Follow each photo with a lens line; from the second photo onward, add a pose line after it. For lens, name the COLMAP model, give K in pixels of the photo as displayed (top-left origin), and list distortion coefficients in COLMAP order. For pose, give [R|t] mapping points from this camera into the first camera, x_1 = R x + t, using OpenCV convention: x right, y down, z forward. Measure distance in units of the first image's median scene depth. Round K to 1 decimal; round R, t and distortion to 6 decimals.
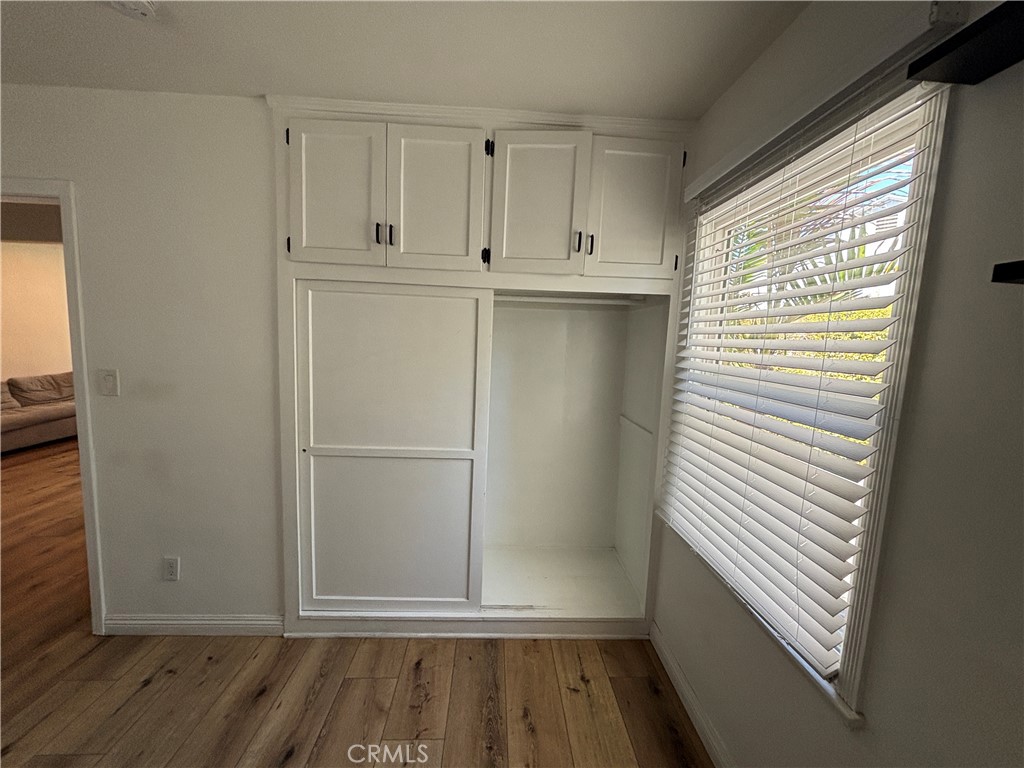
lens RADIAL K [[409.7, 0, 509.1], [0, 409.7, 387.1], [0, 0, 1]] dist [0.003560, -0.000687]
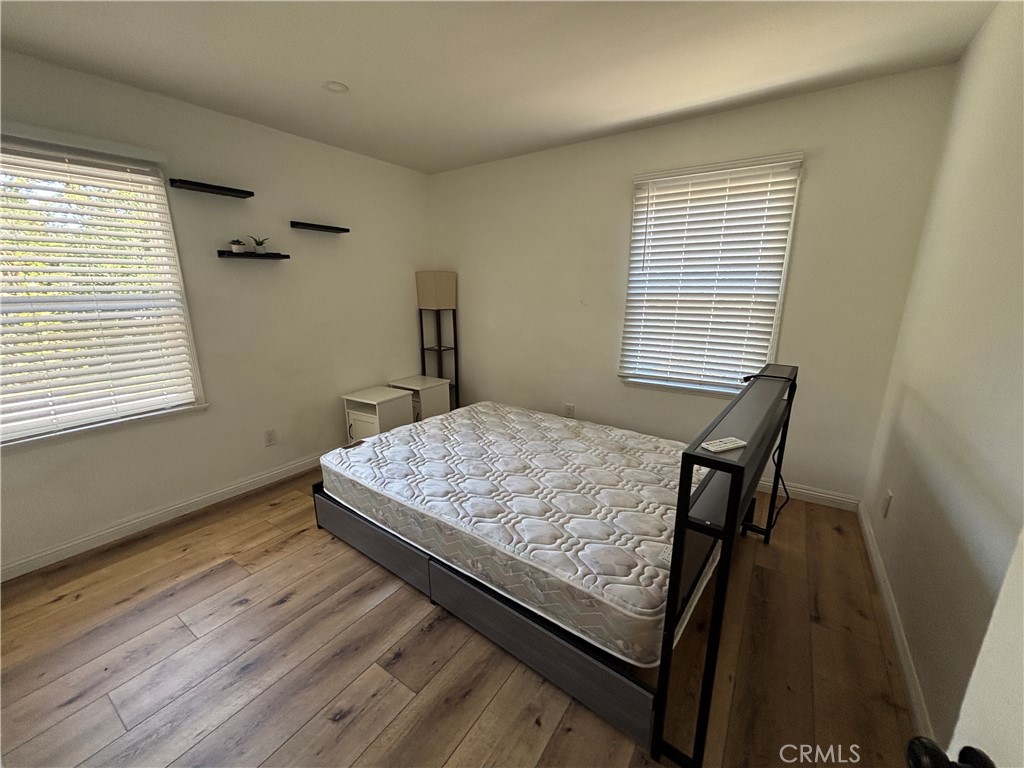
lens RADIAL K [[409.7, 0, 505.0], [0, 409.7, 383.9], [0, 0, 1]] dist [0.003560, -0.000687]
pose [[-0.794678, -0.177788, 0.580413, -1.483886], [0.037716, 0.939841, 0.339524, -0.147756], [-0.605859, 0.291703, -0.740165, 1.100135]]
